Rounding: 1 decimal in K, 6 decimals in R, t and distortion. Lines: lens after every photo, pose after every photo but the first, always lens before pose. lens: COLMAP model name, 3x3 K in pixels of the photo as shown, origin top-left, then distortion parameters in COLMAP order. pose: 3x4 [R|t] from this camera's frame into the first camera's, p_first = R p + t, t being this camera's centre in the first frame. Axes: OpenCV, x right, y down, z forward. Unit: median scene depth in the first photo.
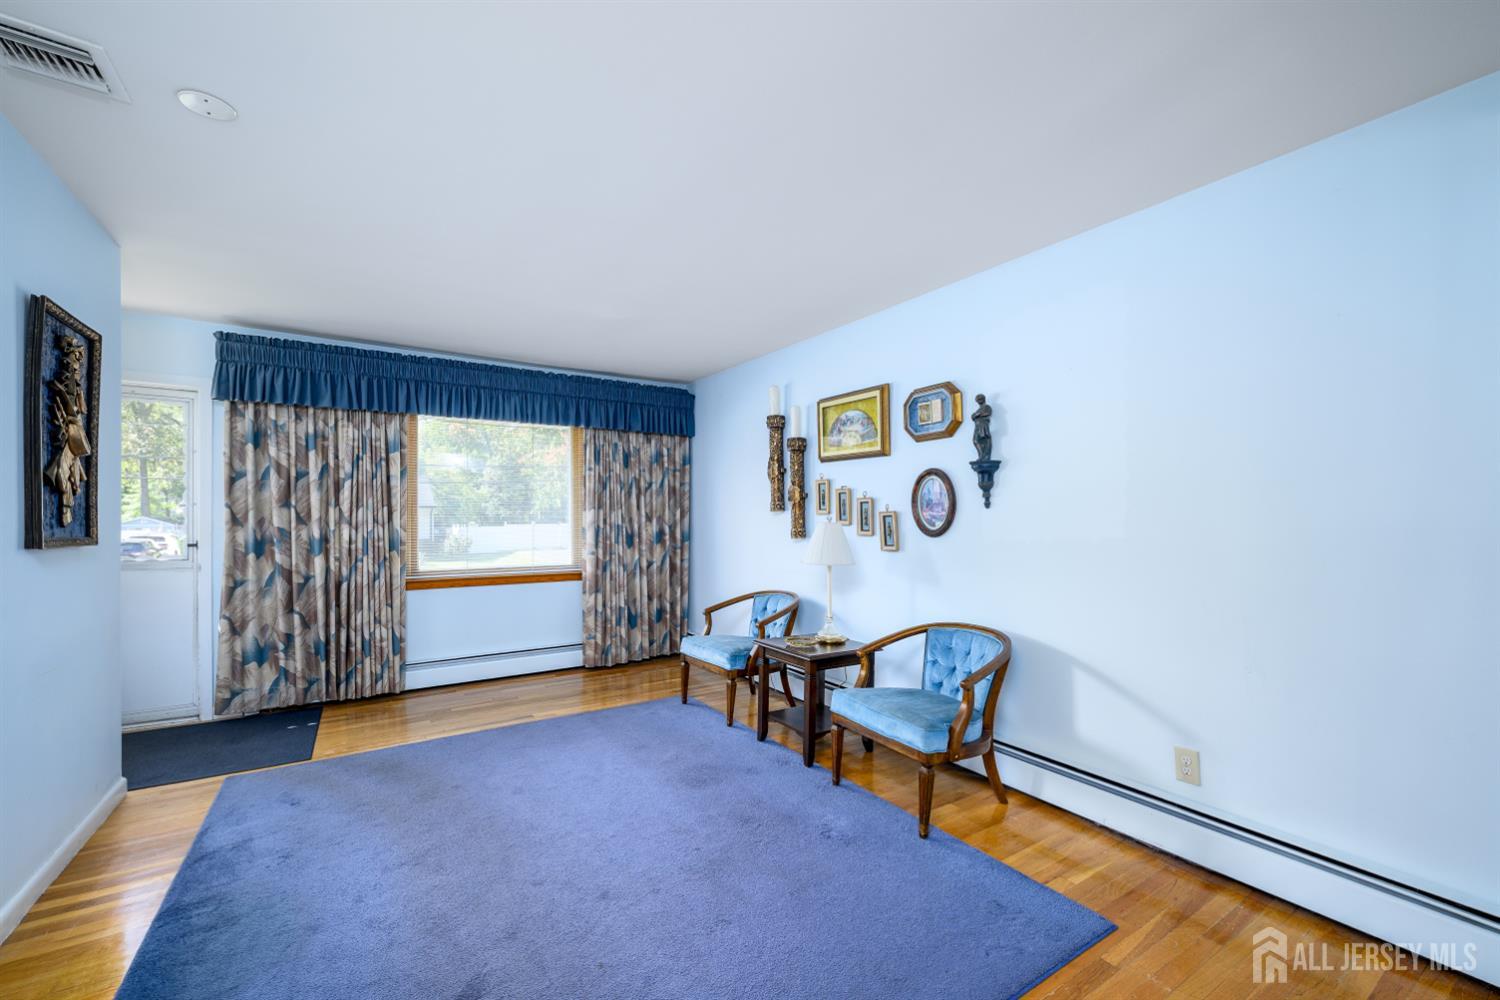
lens RADIAL K [[616.7, 0, 762.3], [0, 616.7, 514.3], [0, 0, 1]] dist [-0.000453, -0.000114]
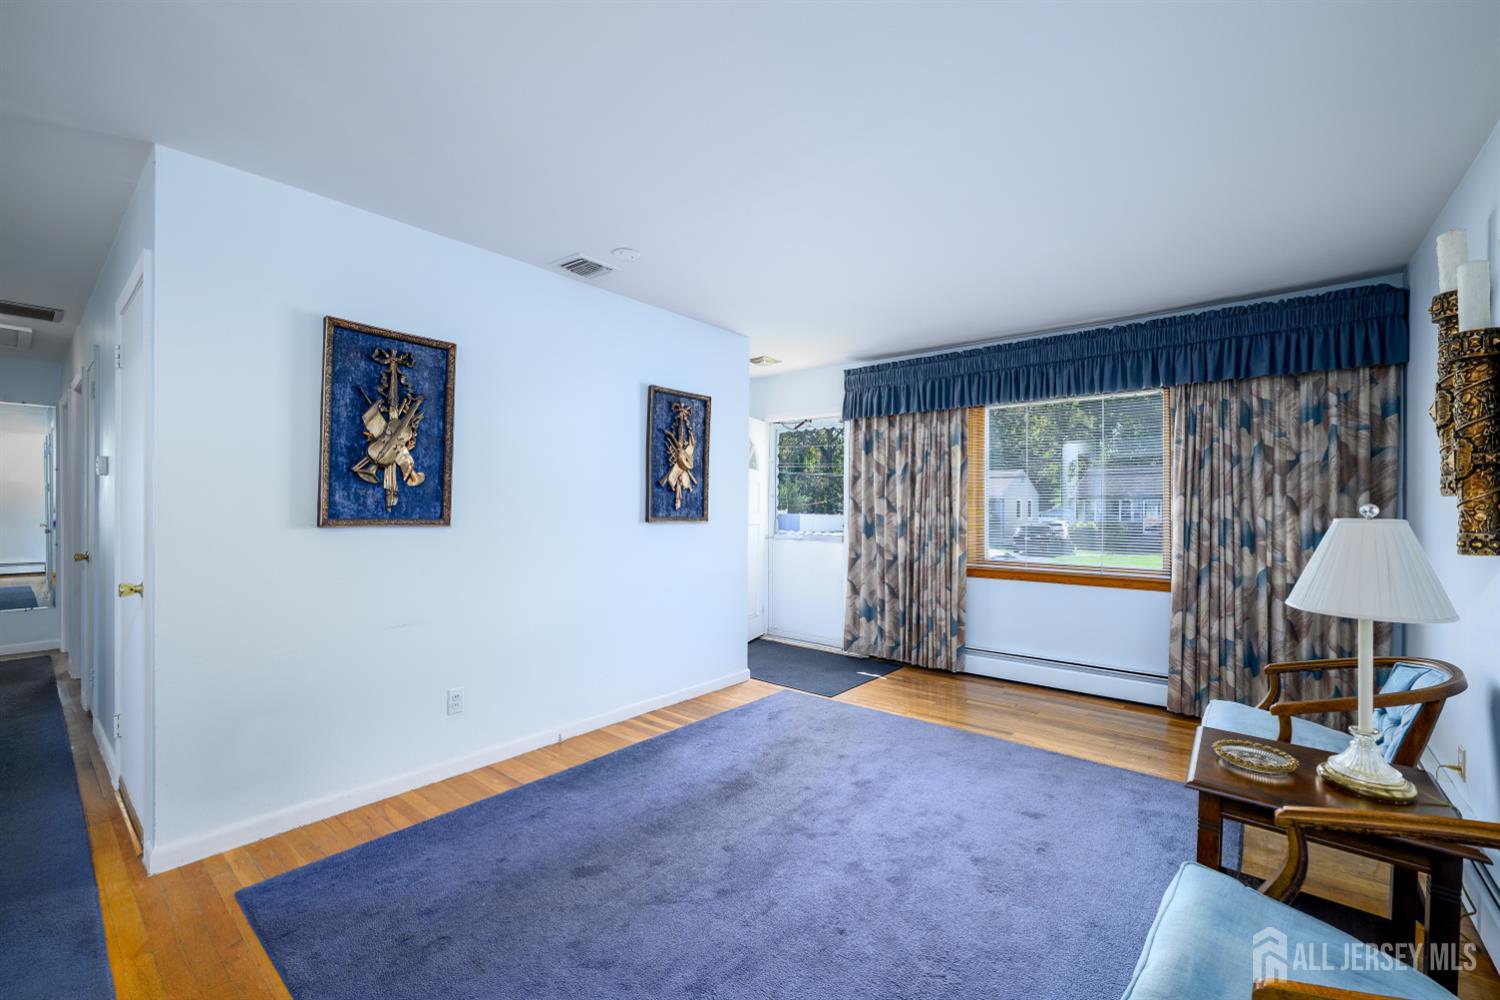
lens RADIAL K [[619.2, 0, 758.0], [0, 619.2, 505.1], [0, 0, 1]] dist [0.000569, 0.000148]
pose [[0.291434, 0.000221, -0.956591, 0.343129], [-0.000004, 1.000000, 0.000230, 0.002280], [0.956591, -0.000063, 0.291434, 0.381077]]
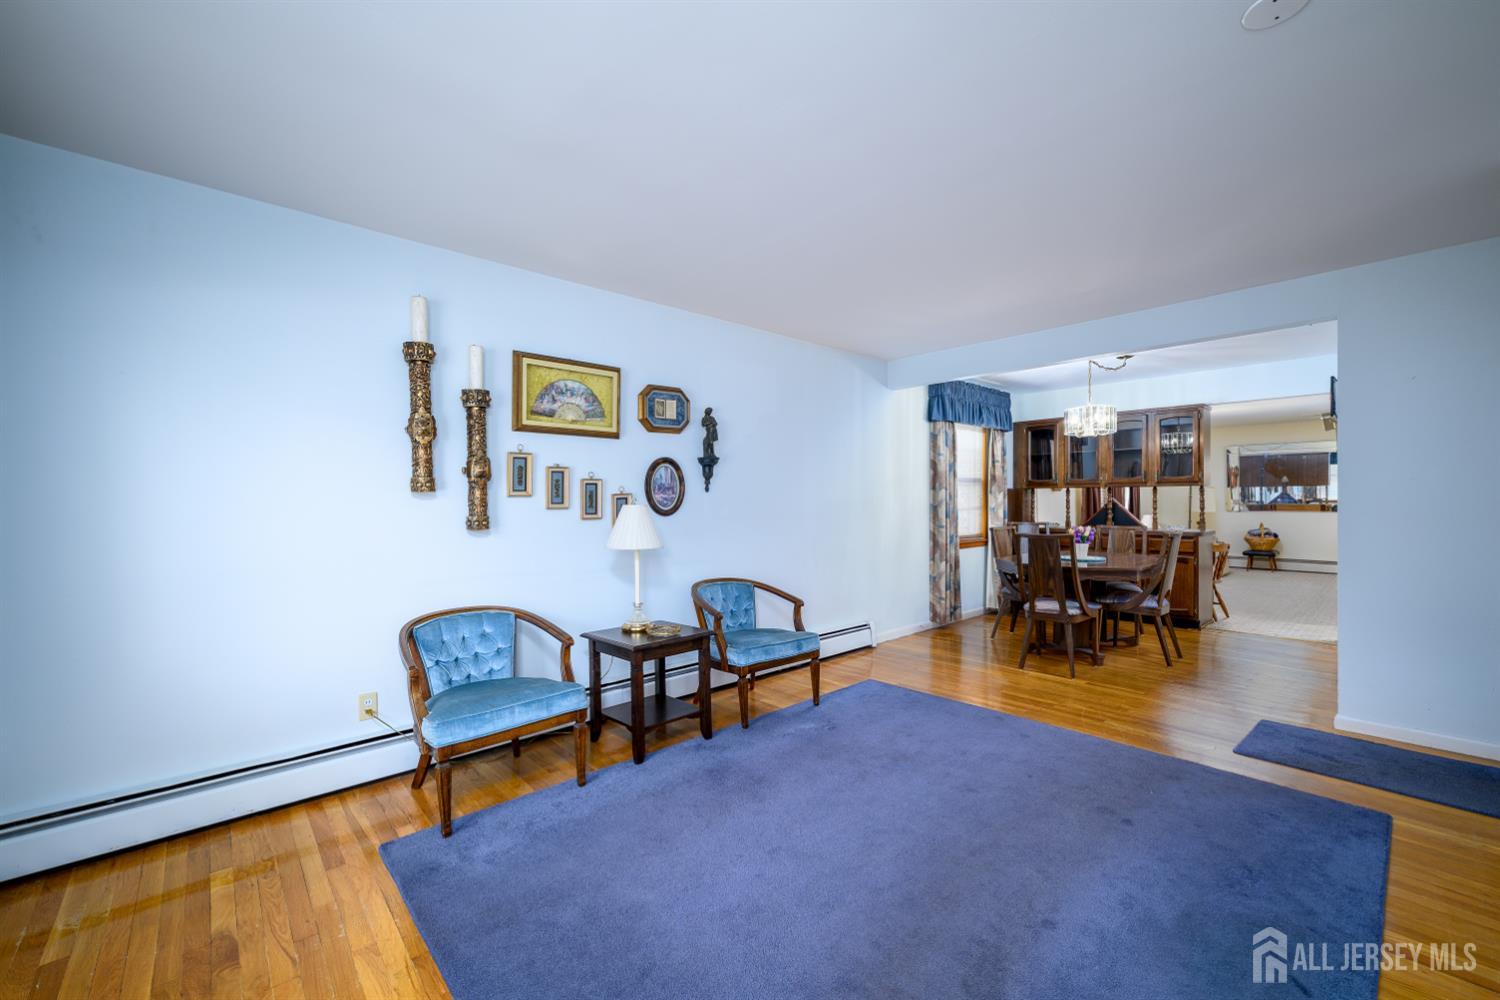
lens RADIAL K [[605.0, 0, 747.5], [0, 605.0, 495.5], [0, 0, 1]] dist [-0.014434, -0.000165]
pose [[-0.145063, 0.004381, 0.989413, -0.702968], [0.002002, 0.999989, -0.004135, 0.002420], [-0.989420, 0.001381, -0.145070, 0.809350]]
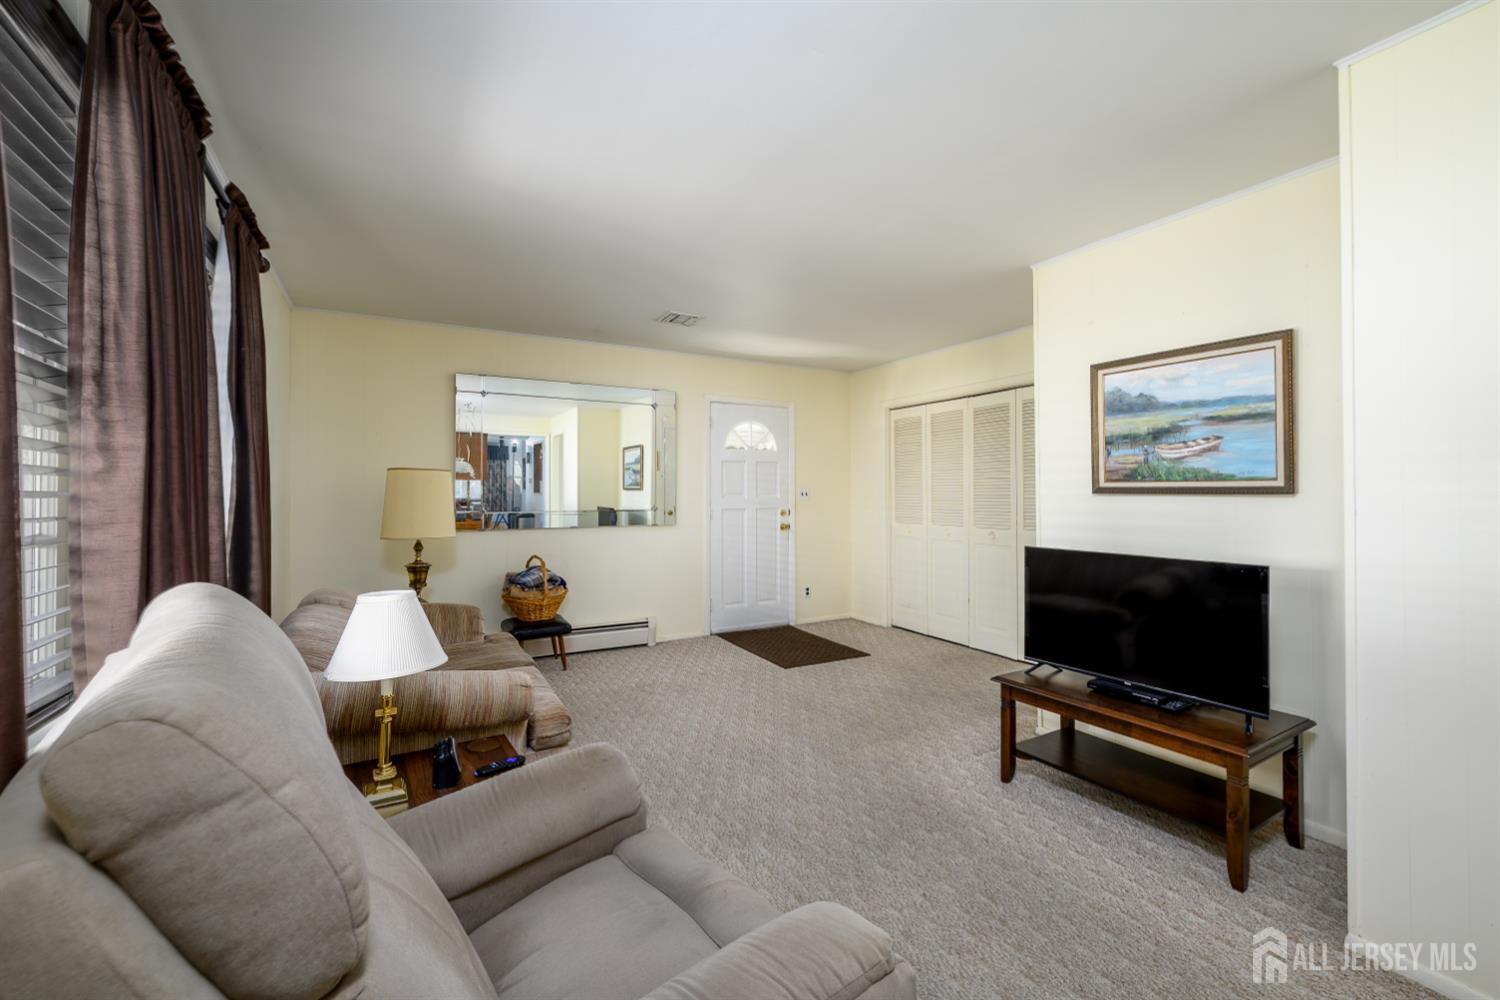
lens RADIAL K [[626.4, 0, 748.8], [0, 626.4, 485.8], [0, 0, 1]] dist [0.000303, -0.000018]
pose [[-0.997919, 0.003427, 0.064396, 0.935192], [0.002302, 0.999844, -0.017540, 0.004993], [-0.064446, -0.017356, -0.997770, -0.516623]]
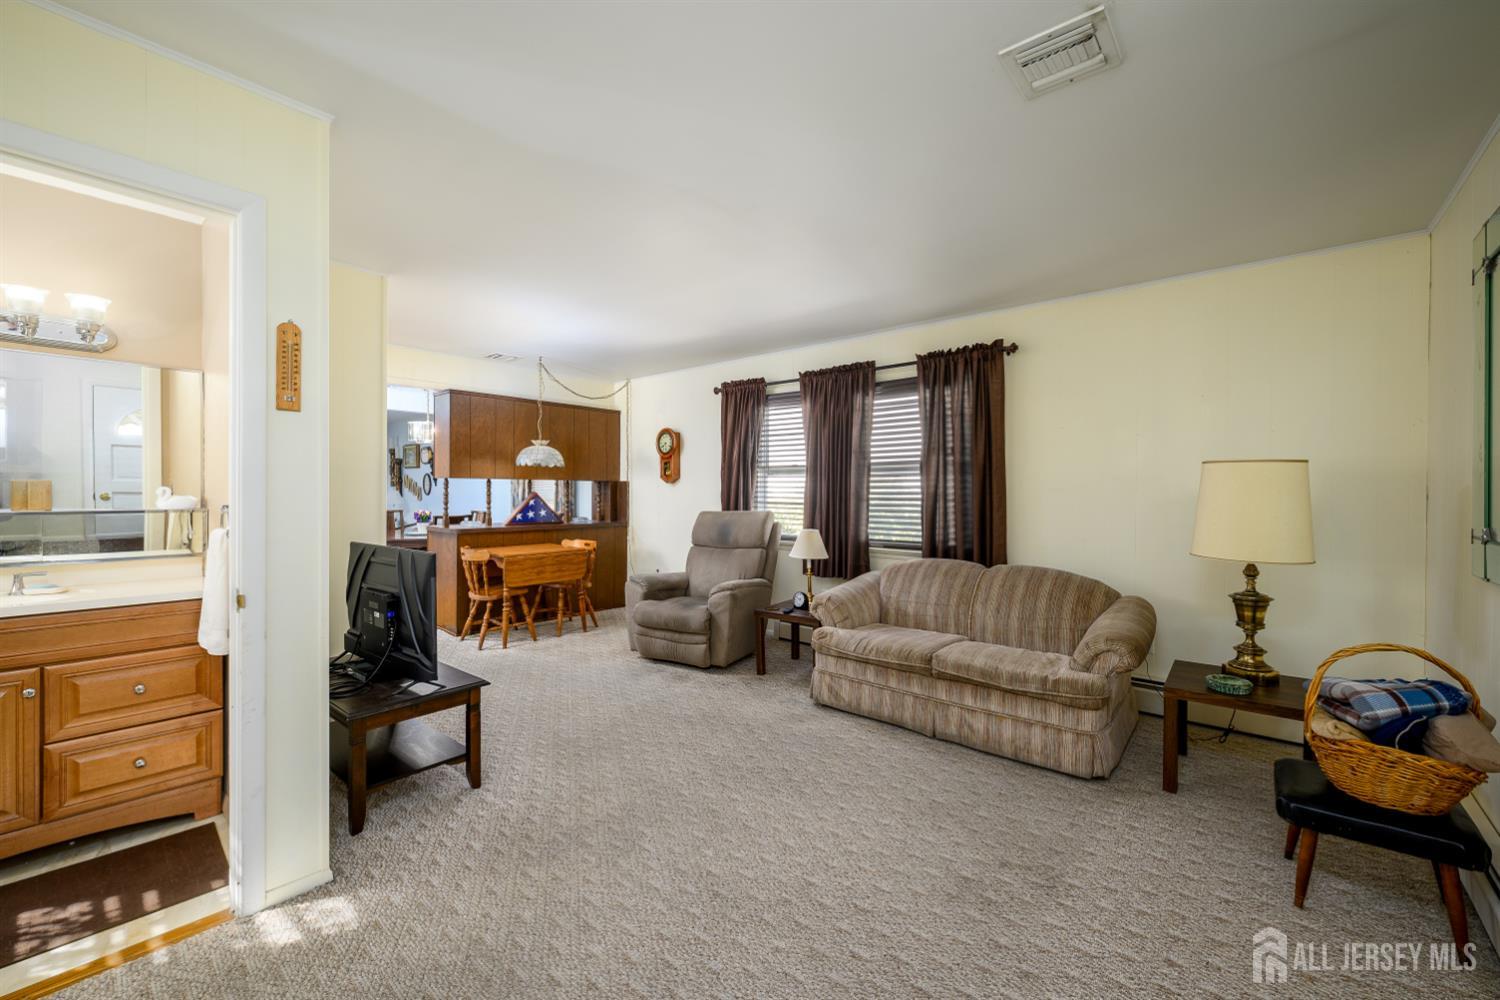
lens RADIAL K [[596.6, 0, 750.0], [0, 596.6, 500.0], [0, 0, 1]] dist [-0.001716, 0.000028]
pose [[0.961321, 0.002647, 0.275419, 0.809748], [-0.007567, 0.999830, 0.016801, -0.002968], [-0.275327, -0.018235, 0.961178, -1.864145]]
